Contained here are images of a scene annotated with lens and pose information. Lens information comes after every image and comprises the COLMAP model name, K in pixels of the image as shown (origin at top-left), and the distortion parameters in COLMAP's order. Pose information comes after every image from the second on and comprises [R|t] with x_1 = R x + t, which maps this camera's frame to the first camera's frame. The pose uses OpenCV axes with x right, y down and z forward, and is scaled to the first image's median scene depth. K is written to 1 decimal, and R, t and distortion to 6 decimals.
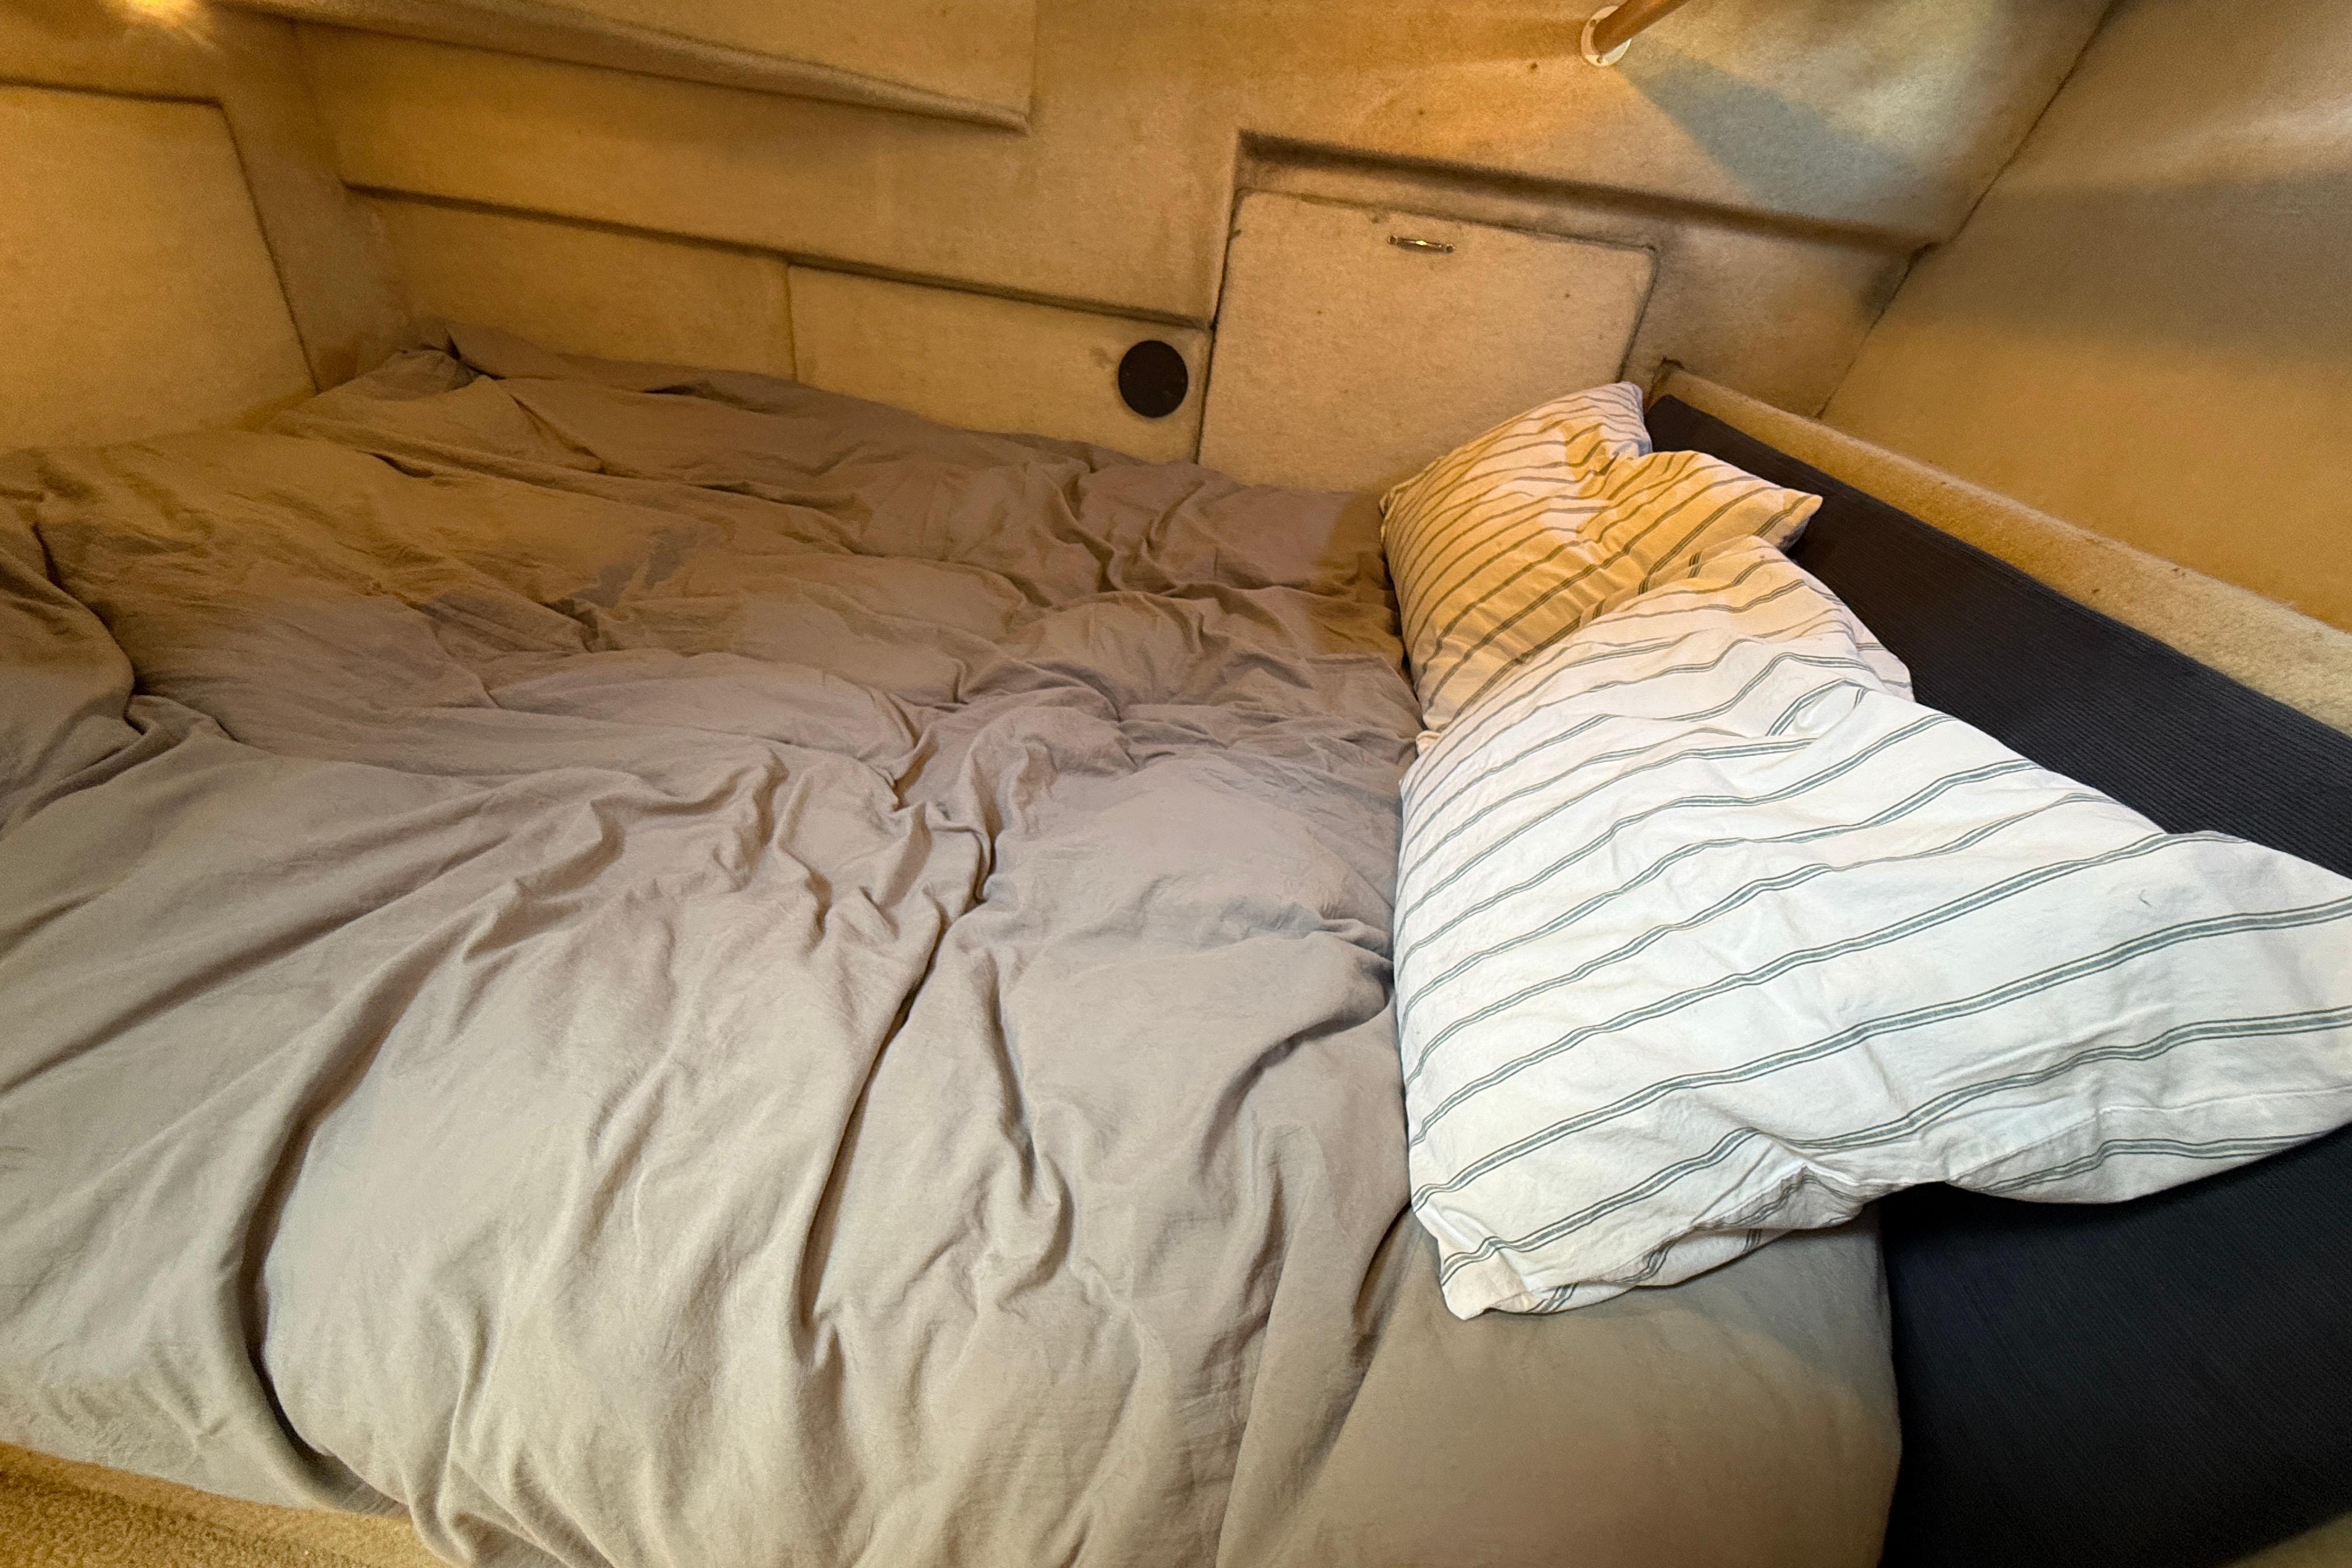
lens RADIAL K [[948.4, 0, 1176.0], [0, 948.4, 784.0], [0, 0, 1]] dist [0.002130, 0.000033]
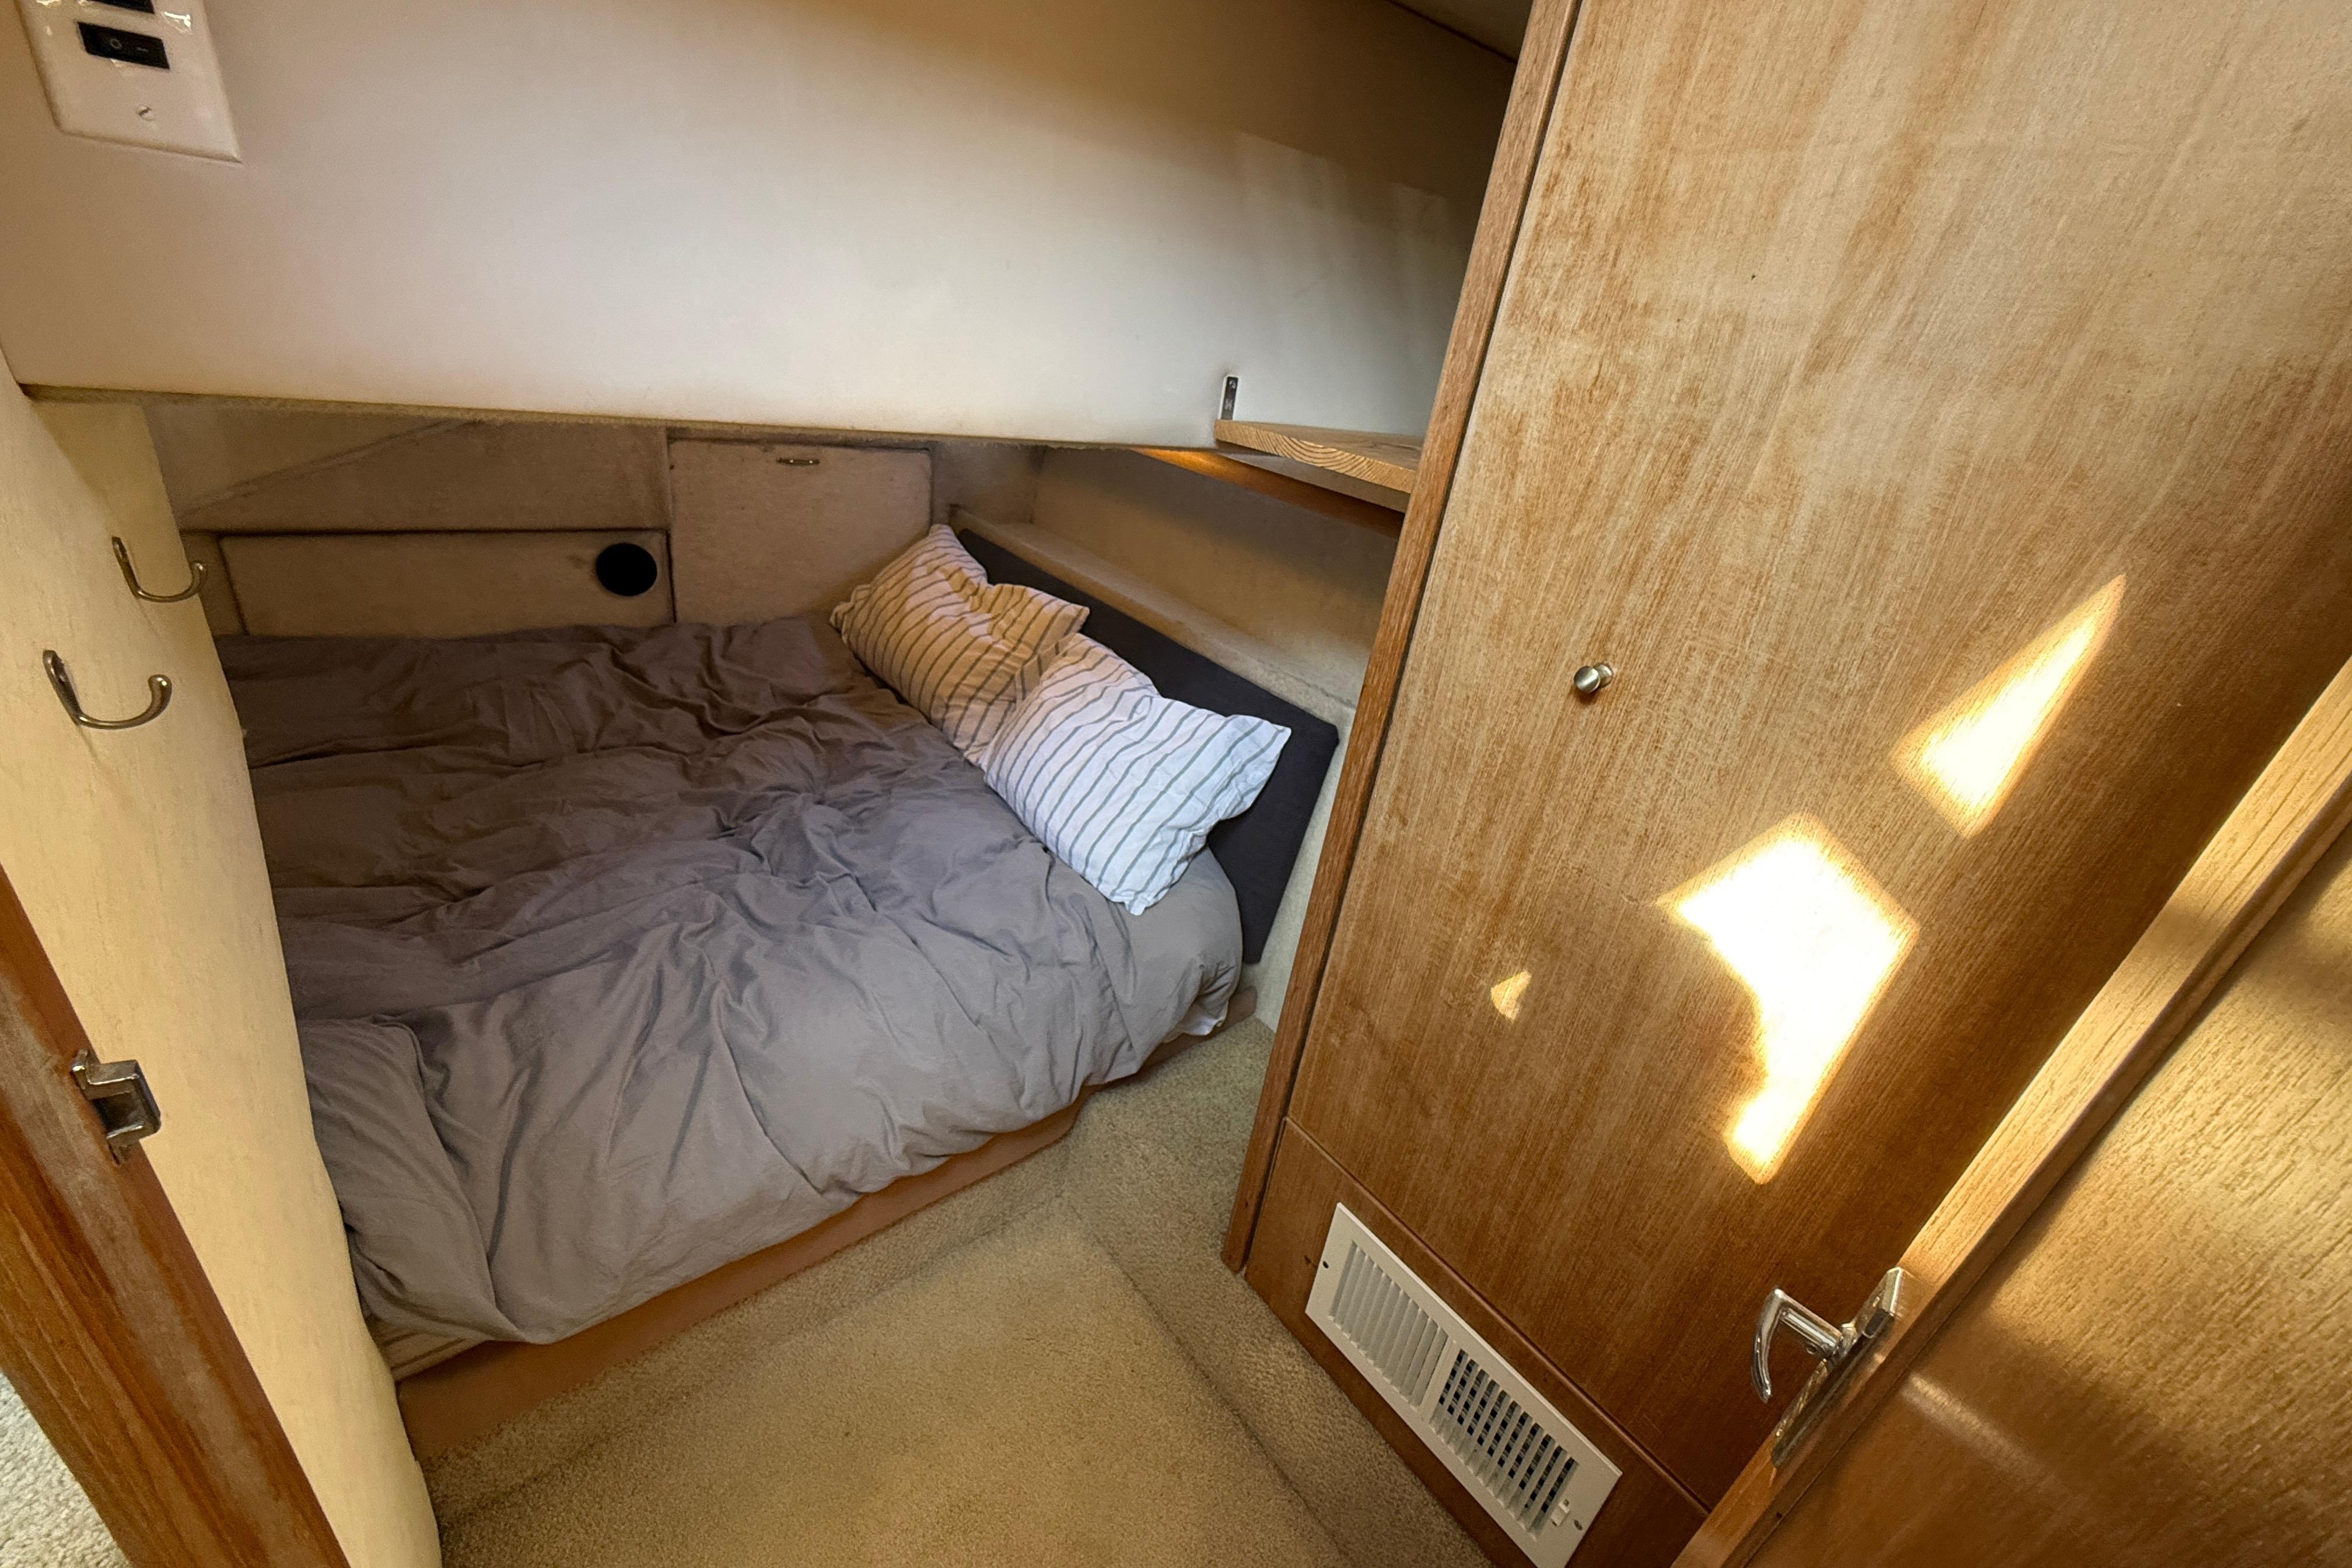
lens RADIAL K [[948.4, 0, 1176.0], [0, 948.4, 784.0], [0, 0, 1]] dist [0.002130, 0.000033]
pose [[0.672968, -0.356306, 0.648198, -0.793617], [0.327929, 0.929222, 0.170321, -0.196688], [-0.663006, 0.097942, 0.742179, -0.796105]]
